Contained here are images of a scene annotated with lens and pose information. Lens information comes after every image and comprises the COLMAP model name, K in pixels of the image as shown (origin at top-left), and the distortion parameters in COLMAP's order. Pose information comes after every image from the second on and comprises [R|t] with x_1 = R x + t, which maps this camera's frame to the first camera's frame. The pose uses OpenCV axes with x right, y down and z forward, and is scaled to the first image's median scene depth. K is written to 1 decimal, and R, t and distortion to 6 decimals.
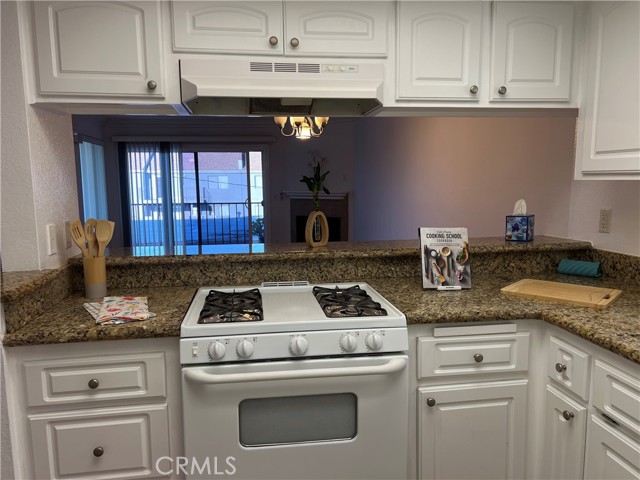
lens RADIAL K [[476.0, 0, 320.0], [0, 476.0, 240.0], [0, 0, 1]] dist [0.003858, 0.000602]
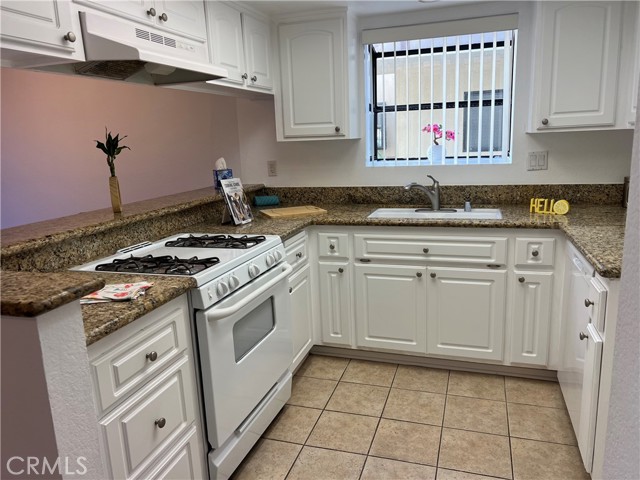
lens RADIAL K [[479.2, 0, 320.0], [0, 479.2, 240.0], [0, 0, 1]] dist [0.086434, -0.118681]
pose [[0.444345, -0.195173, 0.874337, -0.873626], [0.144967, 0.978782, 0.144815, -0.018138], [-0.884049, 0.062402, 0.463210, 0.171110]]
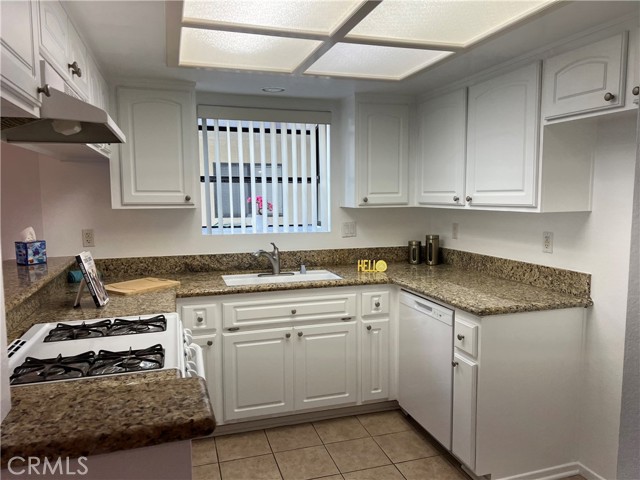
lens RADIAL K [[479.2, 0, 320.0], [0, 479.2, 240.0], [0, 0, 1]] dist [0.086434, -0.118681]
pose [[-0.152926, -0.086190, 0.984472, -0.999722], [0.127188, 0.986188, 0.106097, -0.112243], [-0.980019, 0.141438, -0.139852, 0.635265]]
